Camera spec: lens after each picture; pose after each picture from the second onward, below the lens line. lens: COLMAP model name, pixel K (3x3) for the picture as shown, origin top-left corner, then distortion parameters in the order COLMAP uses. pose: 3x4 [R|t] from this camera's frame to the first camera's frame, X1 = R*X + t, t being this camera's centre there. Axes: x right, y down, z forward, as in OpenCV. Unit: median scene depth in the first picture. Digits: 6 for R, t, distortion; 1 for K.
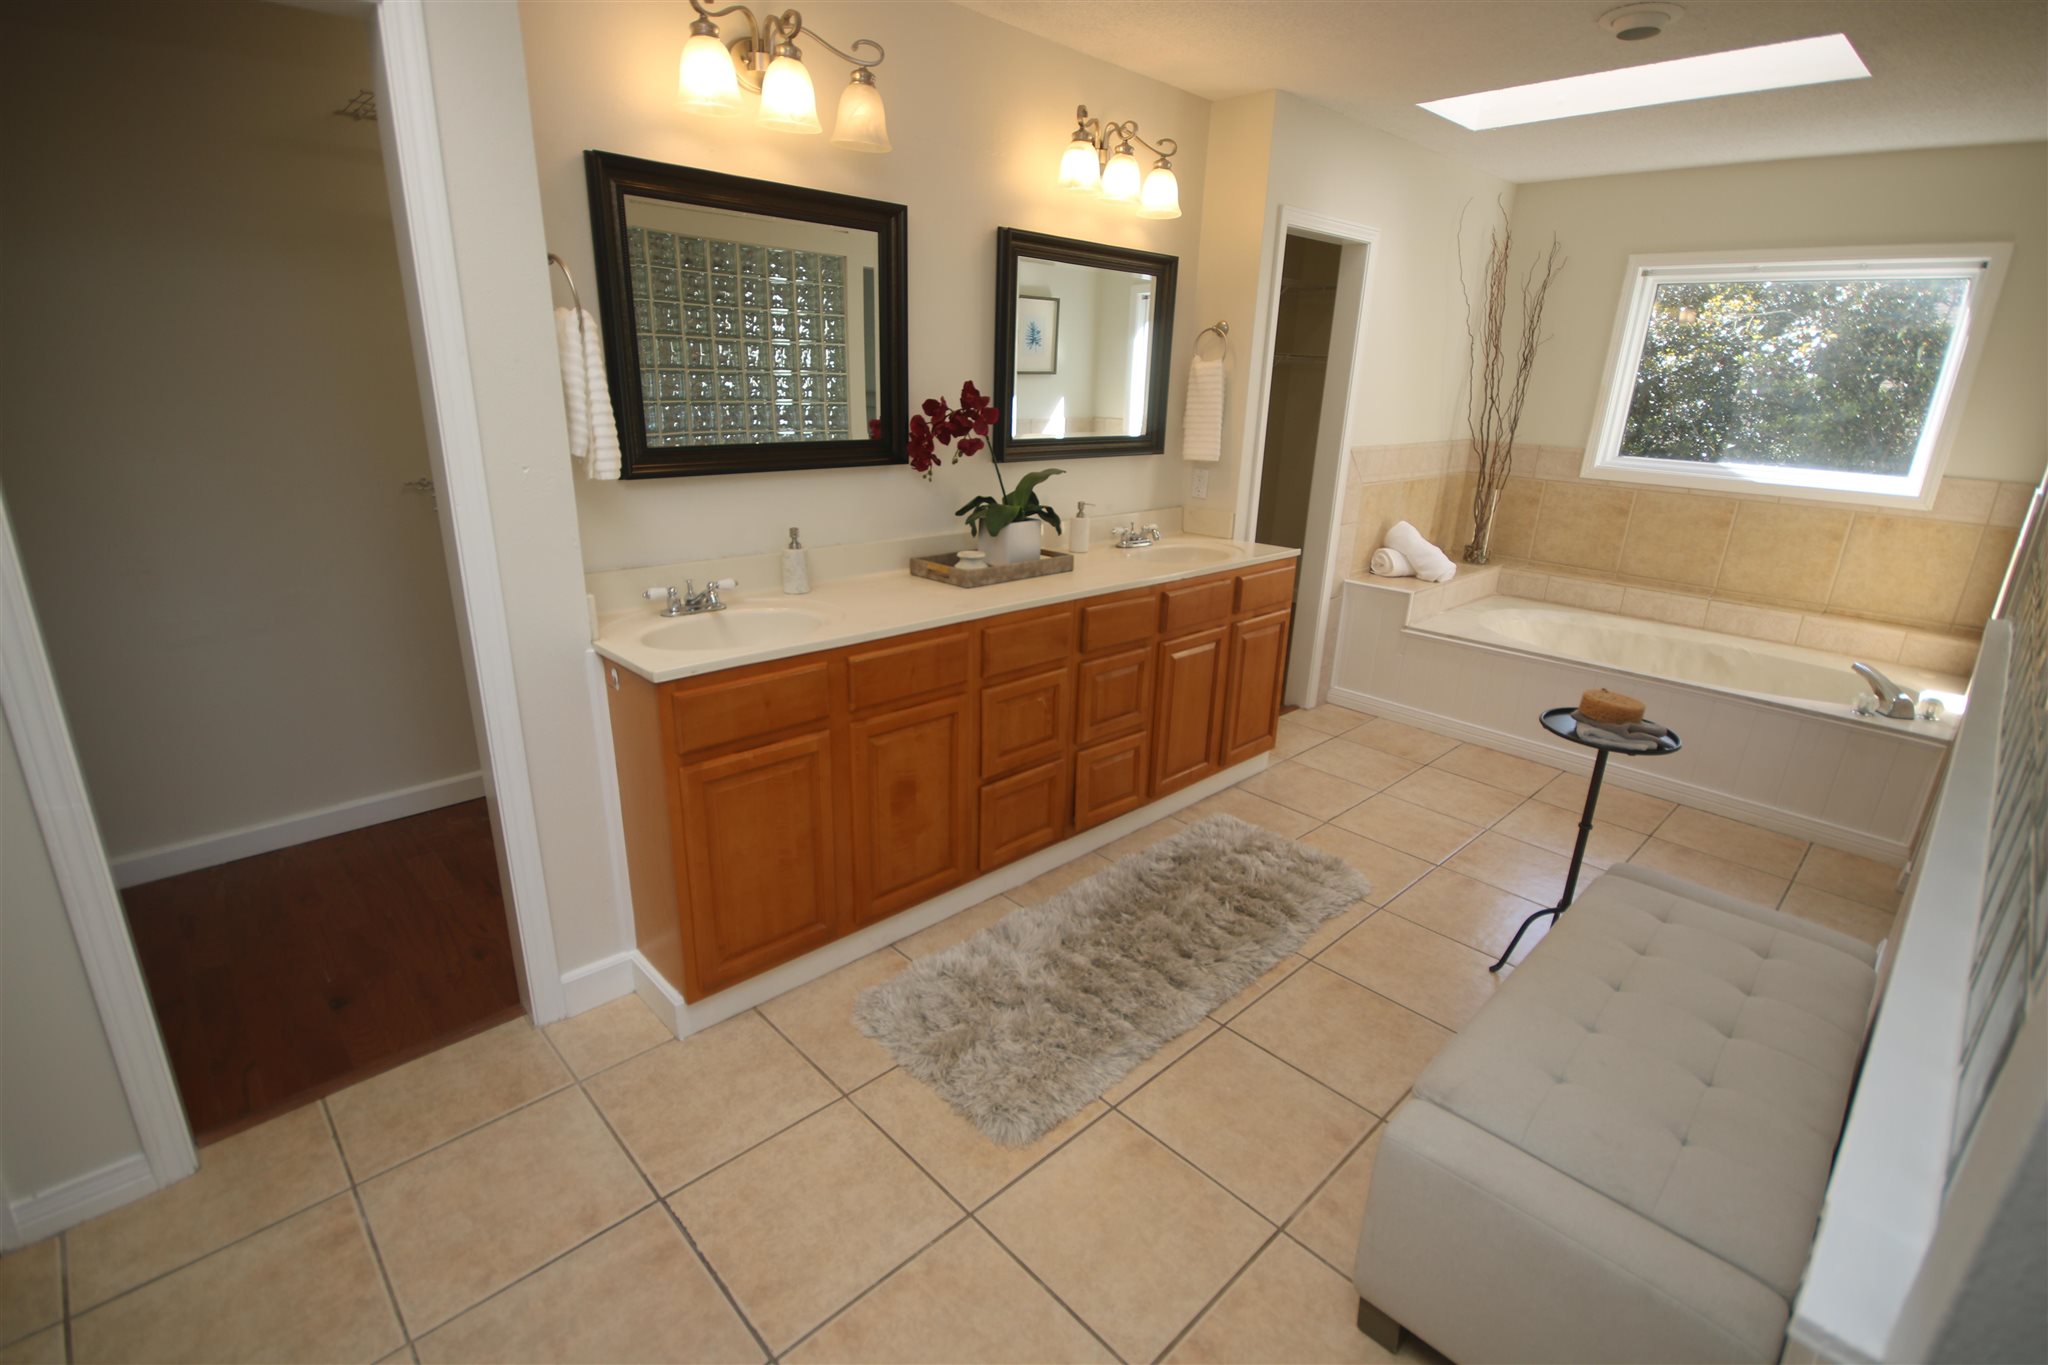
lens RADIAL K [[947.2, 0, 1012.3], [0, 947.2, 680.0], [0, 0, 1]] dist [-0.000455, -0.000907]
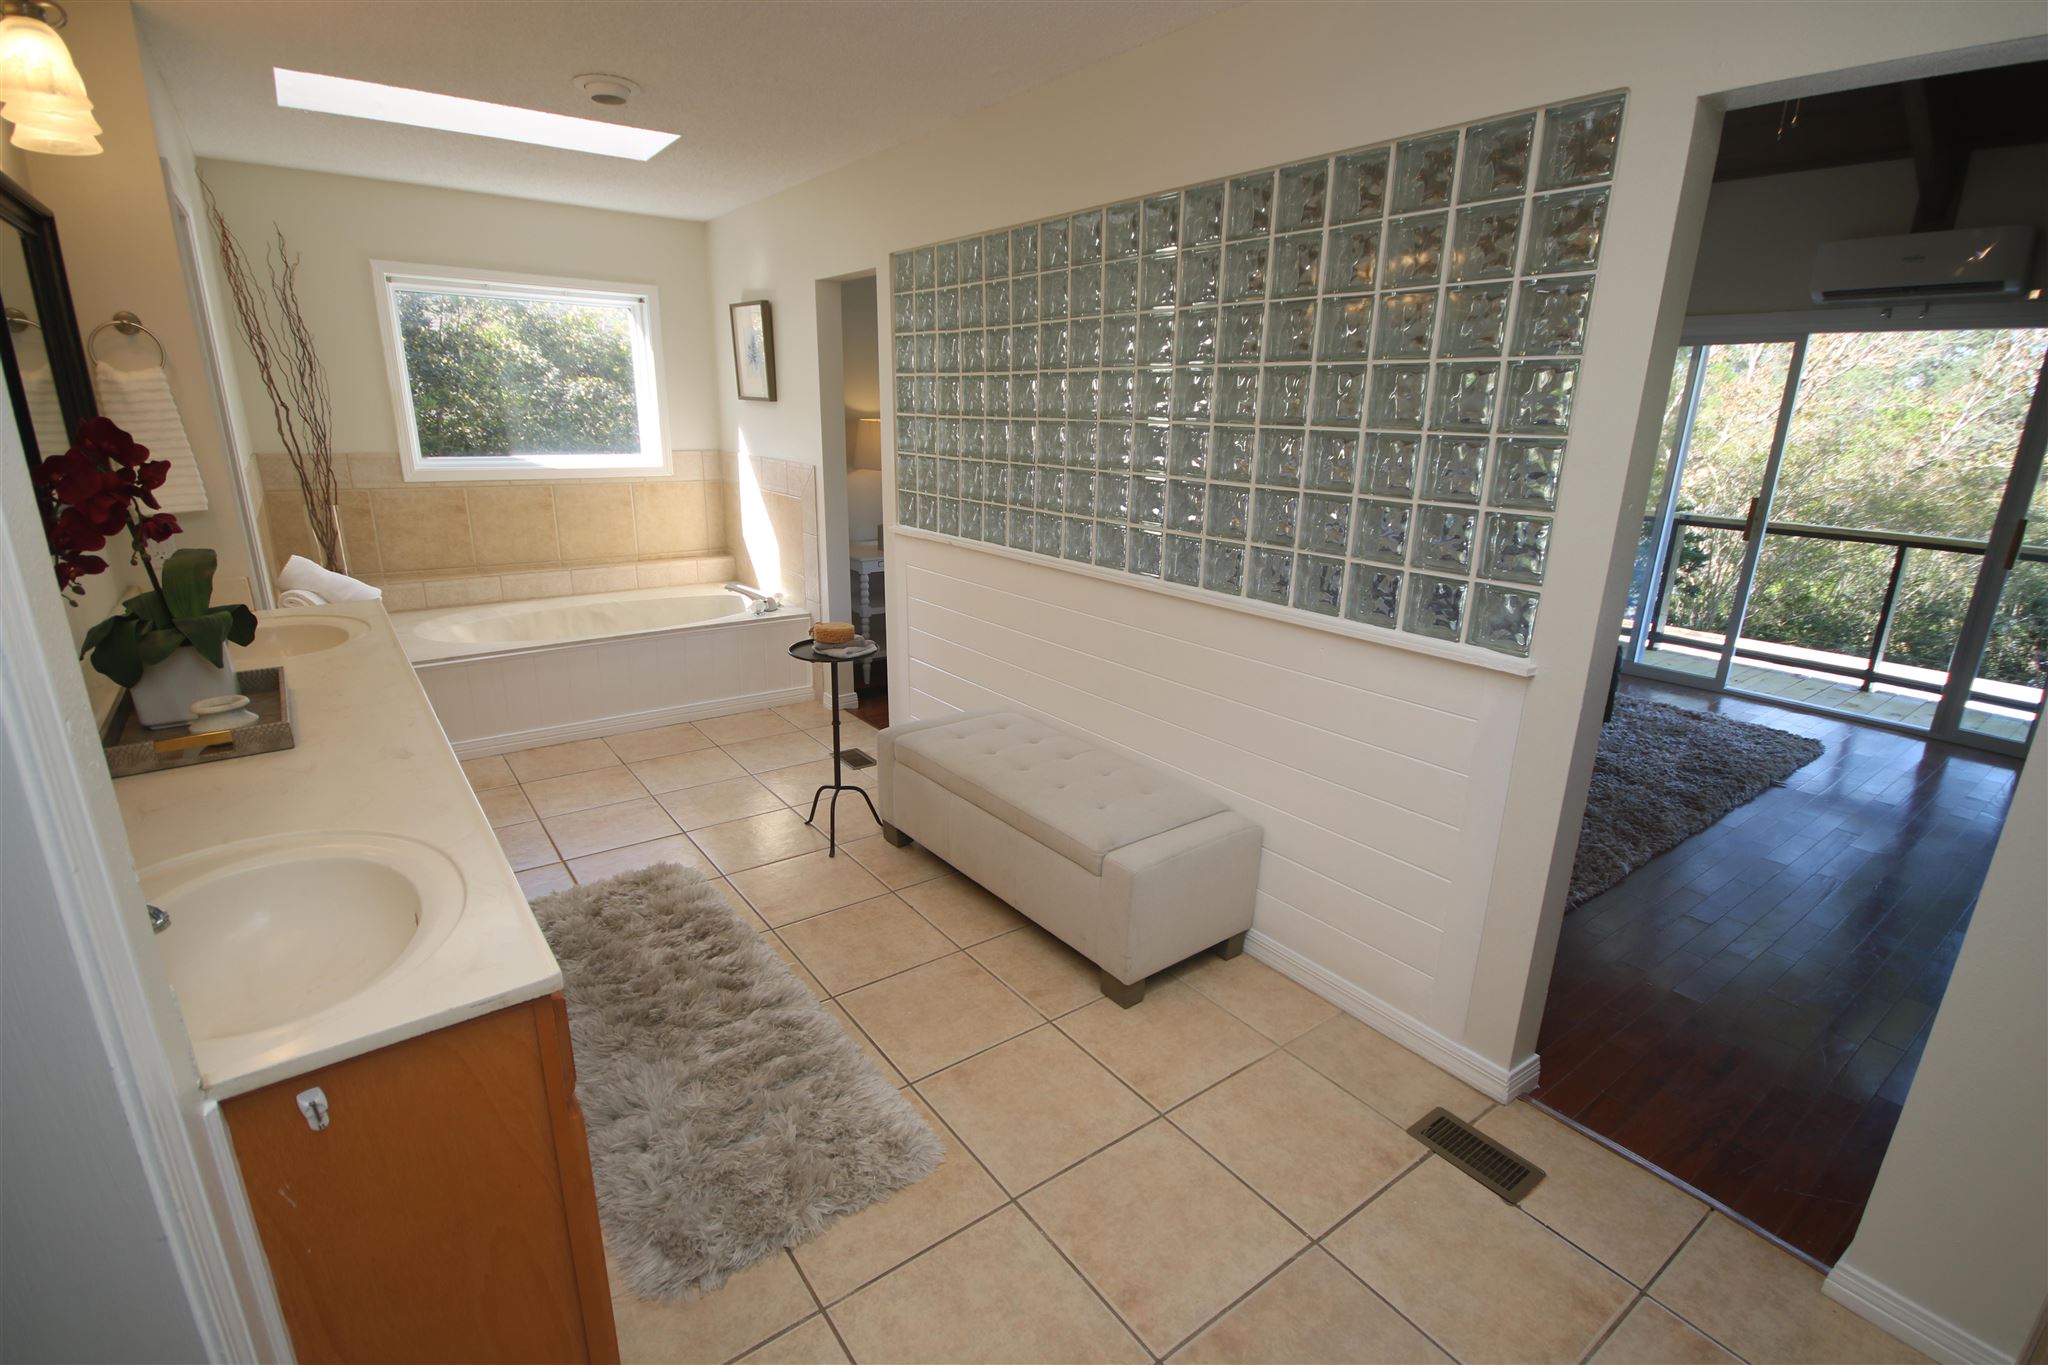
lens RADIAL K [[947.2, 0, 1019.7], [0, 947.2, 684.8], [0, 0, 1]] dist [-0.000455, -0.000907]
pose [[0.132053, -0.310377, 0.941397, -0.376126], [0.292141, 0.919717, 0.262250, -0.107327], [-0.947215, 0.240389, 0.212125, 0.271767]]
